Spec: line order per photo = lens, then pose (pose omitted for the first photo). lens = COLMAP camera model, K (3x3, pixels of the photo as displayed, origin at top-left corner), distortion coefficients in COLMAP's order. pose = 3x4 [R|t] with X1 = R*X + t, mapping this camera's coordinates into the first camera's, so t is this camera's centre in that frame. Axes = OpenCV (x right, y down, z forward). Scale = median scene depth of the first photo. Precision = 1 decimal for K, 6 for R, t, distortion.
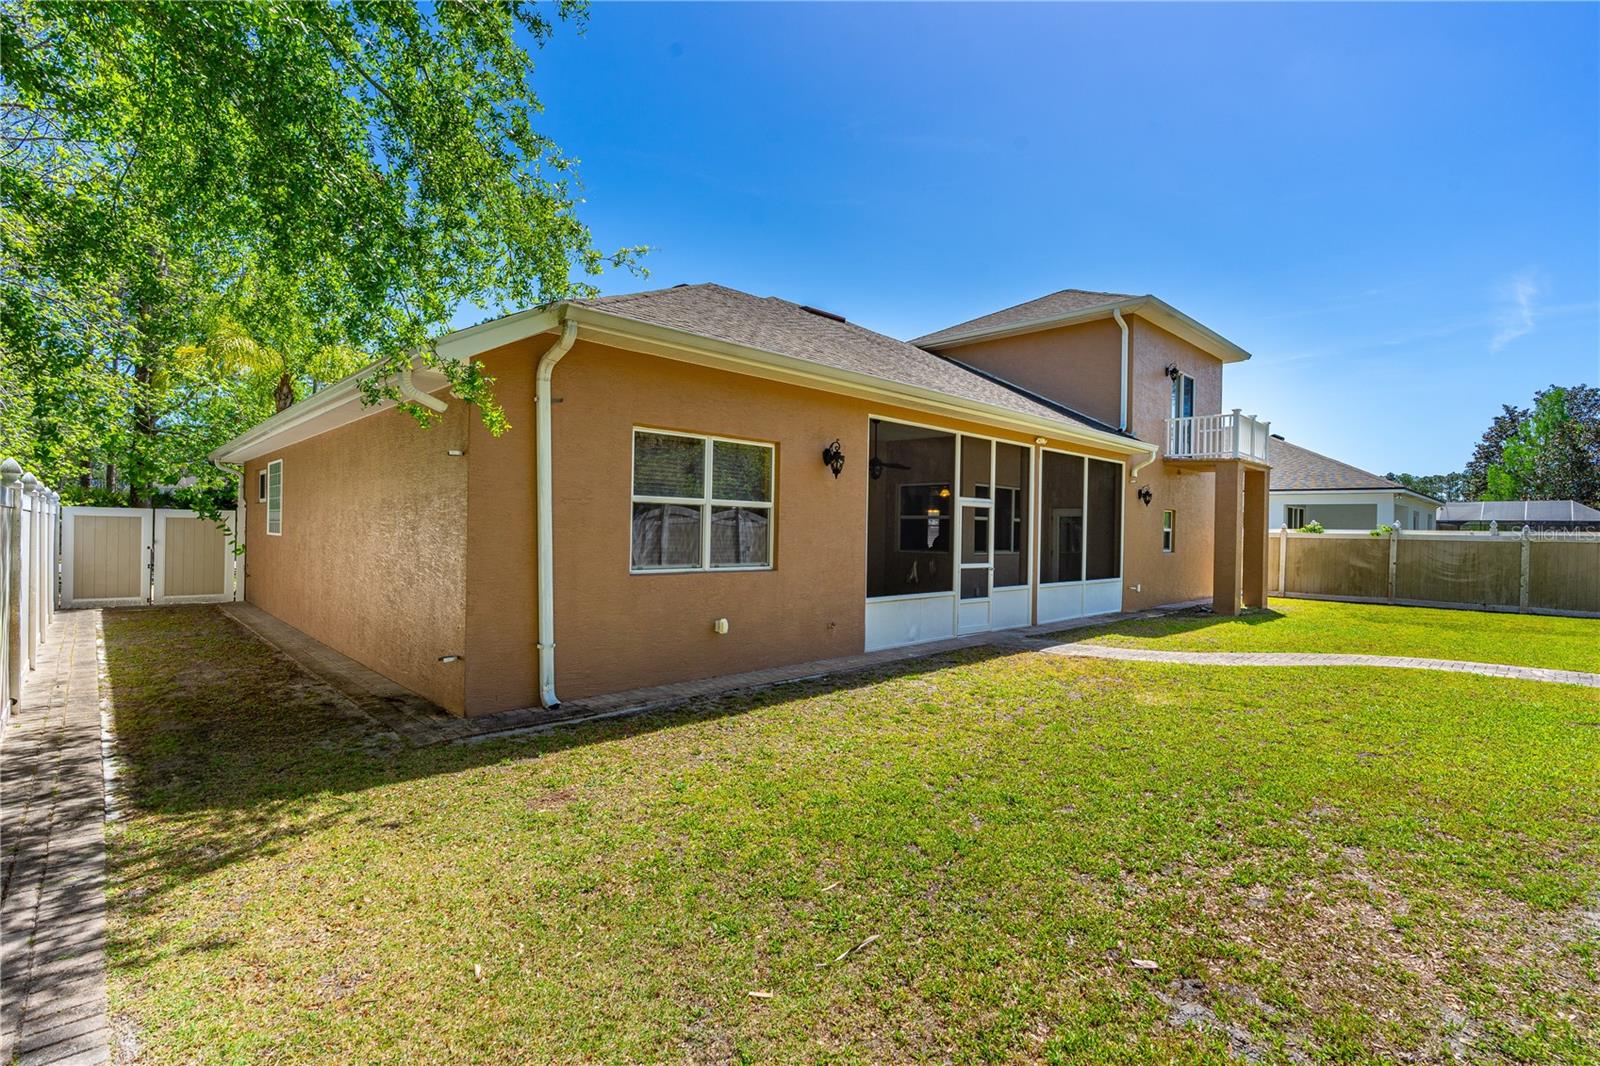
lens RADIAL K [[731.5, 0, 799.0], [0, 731.5, 534.1], [0, 0, 1]] dist [0.002554, 0.001173]
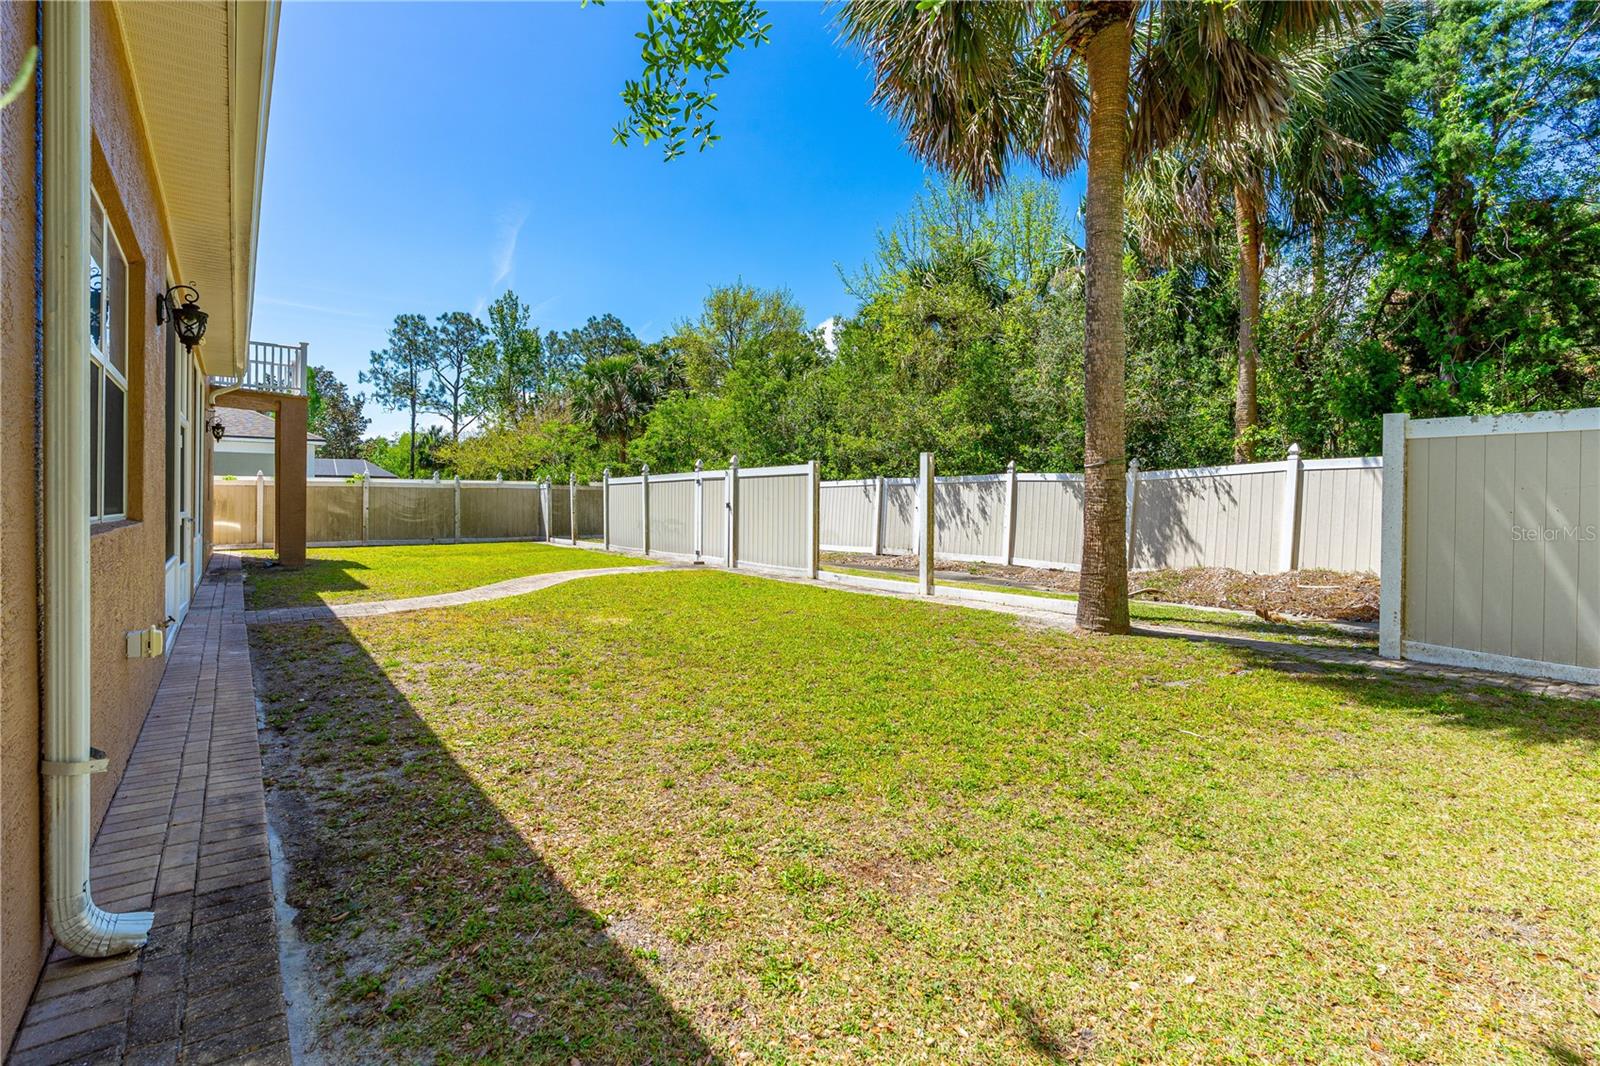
lens RADIAL K [[731.5, 0, 792.5], [0, 731.5, 522.1], [0, 0, 1]] dist [0.002554, 0.001173]
pose [[0.160468, -0.047076, 0.985918, -0.316006], [0.003759, 0.998884, 0.047083, 0.019571], [-0.987034, -0.003849, 0.160466, 0.344906]]
